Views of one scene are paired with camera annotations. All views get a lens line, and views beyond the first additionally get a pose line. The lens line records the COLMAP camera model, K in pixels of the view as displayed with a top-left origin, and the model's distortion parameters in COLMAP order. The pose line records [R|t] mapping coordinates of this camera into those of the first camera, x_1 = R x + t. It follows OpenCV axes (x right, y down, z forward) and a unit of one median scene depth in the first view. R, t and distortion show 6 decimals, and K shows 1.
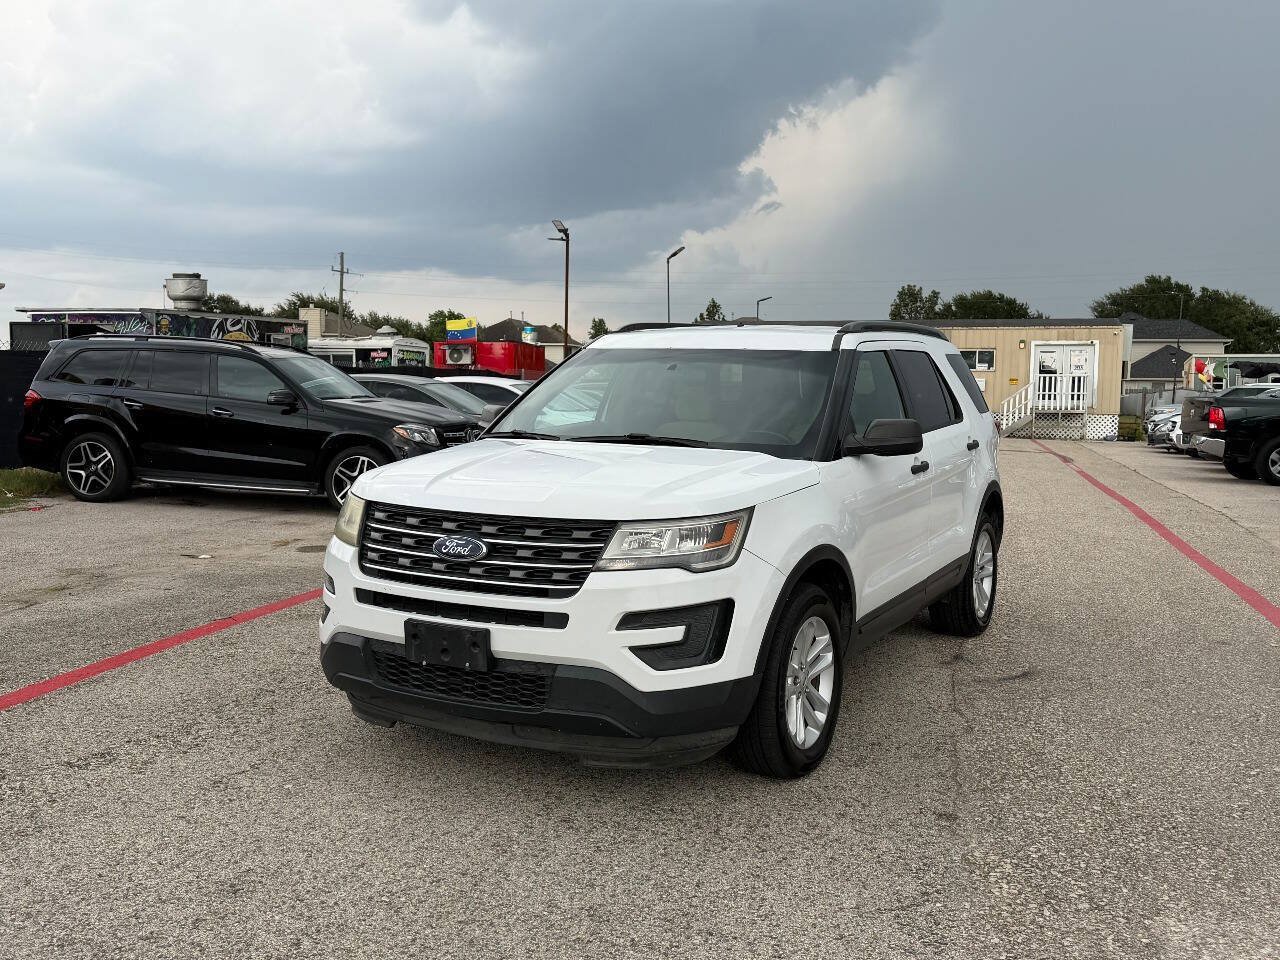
lens RADIAL K [[1253.7, 0, 637.6], [0, 1253.7, 471.8], [0, 0, 1]] dist [0.050041, 0.000000]
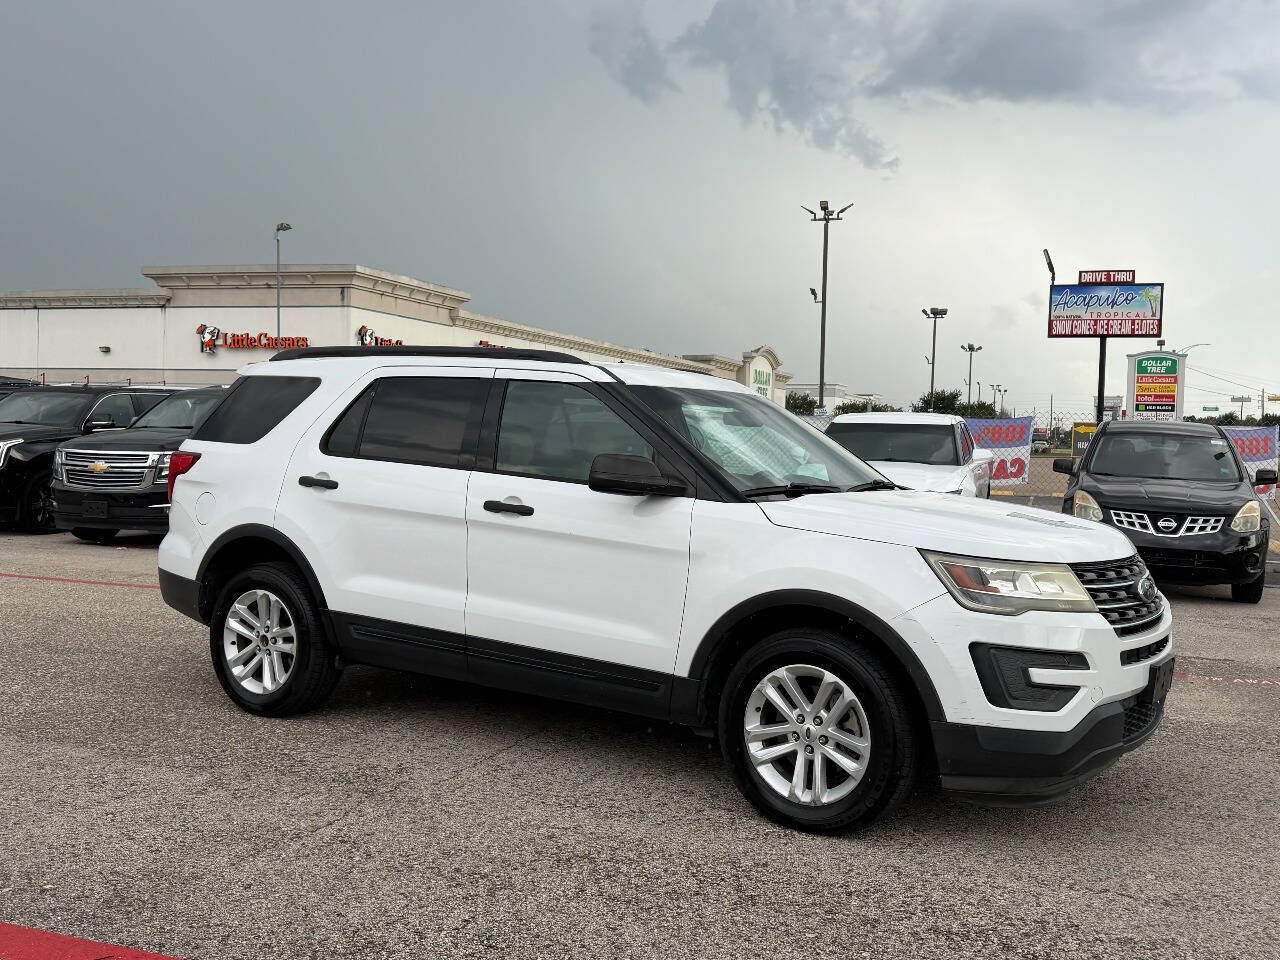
lens RADIAL K [[1253.7, 0, 640.7], [0, 1253.7, 487.2], [0, 0, 1]] dist [0.050041, 0.000000]
pose [[0.074395, -0.050578, 0.995945, -0.942941], [0.042605, 0.997962, 0.047497, -0.074186], [-0.996318, 0.038899, 0.076398, 1.003317]]
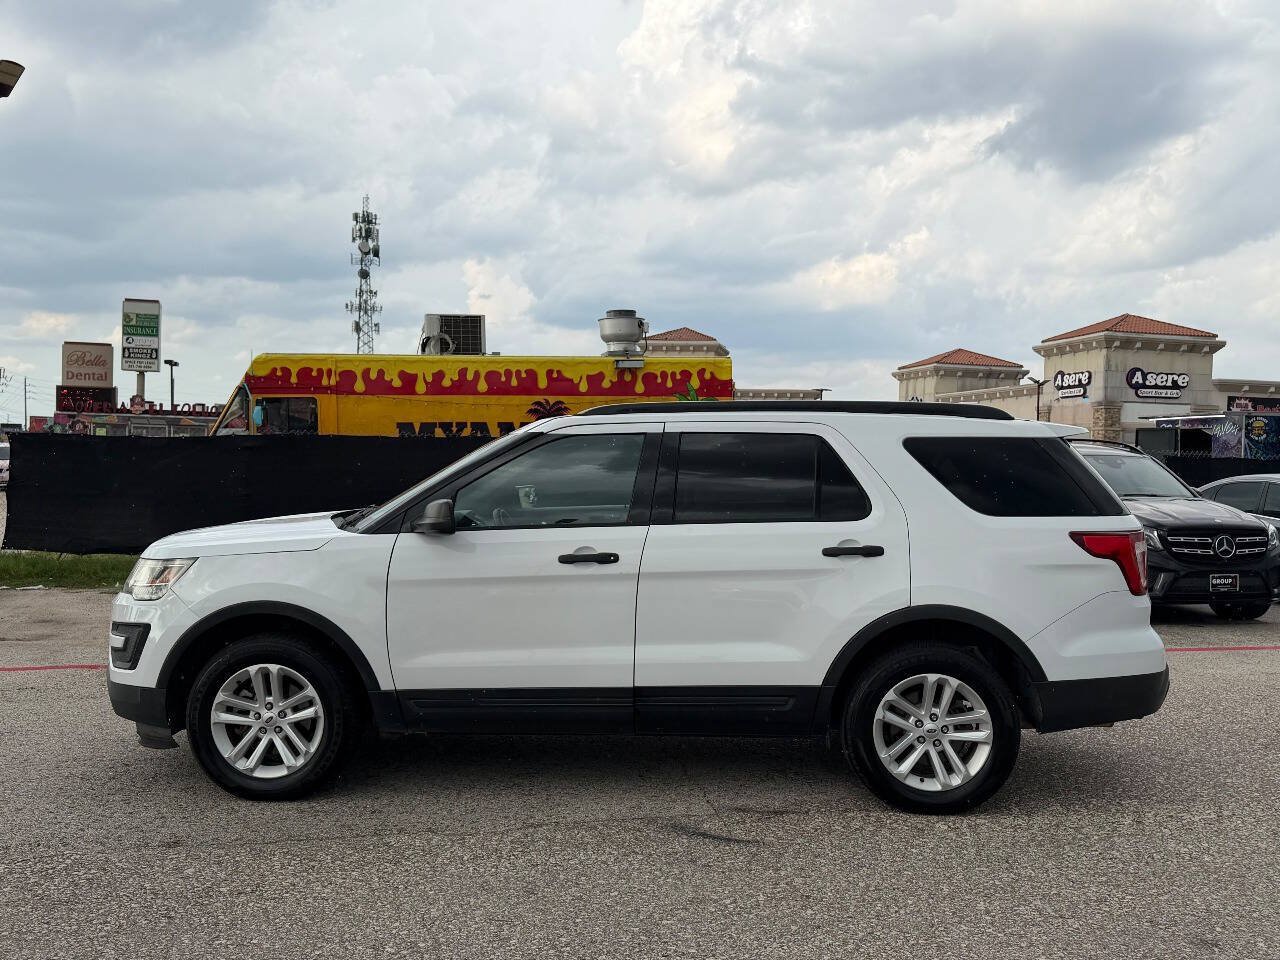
lens RADIAL K [[1184.4, 0, 636.1], [0, 1184.4, 501.5], [0, 0, 1]] dist [0.082481, 0.000000]
pose [[0.427601, 0.025384, -0.903611, 1.037203], [-0.080405, 0.996712, -0.010049, -0.039631], [0.900385, 0.076951, 0.428236, 0.658676]]
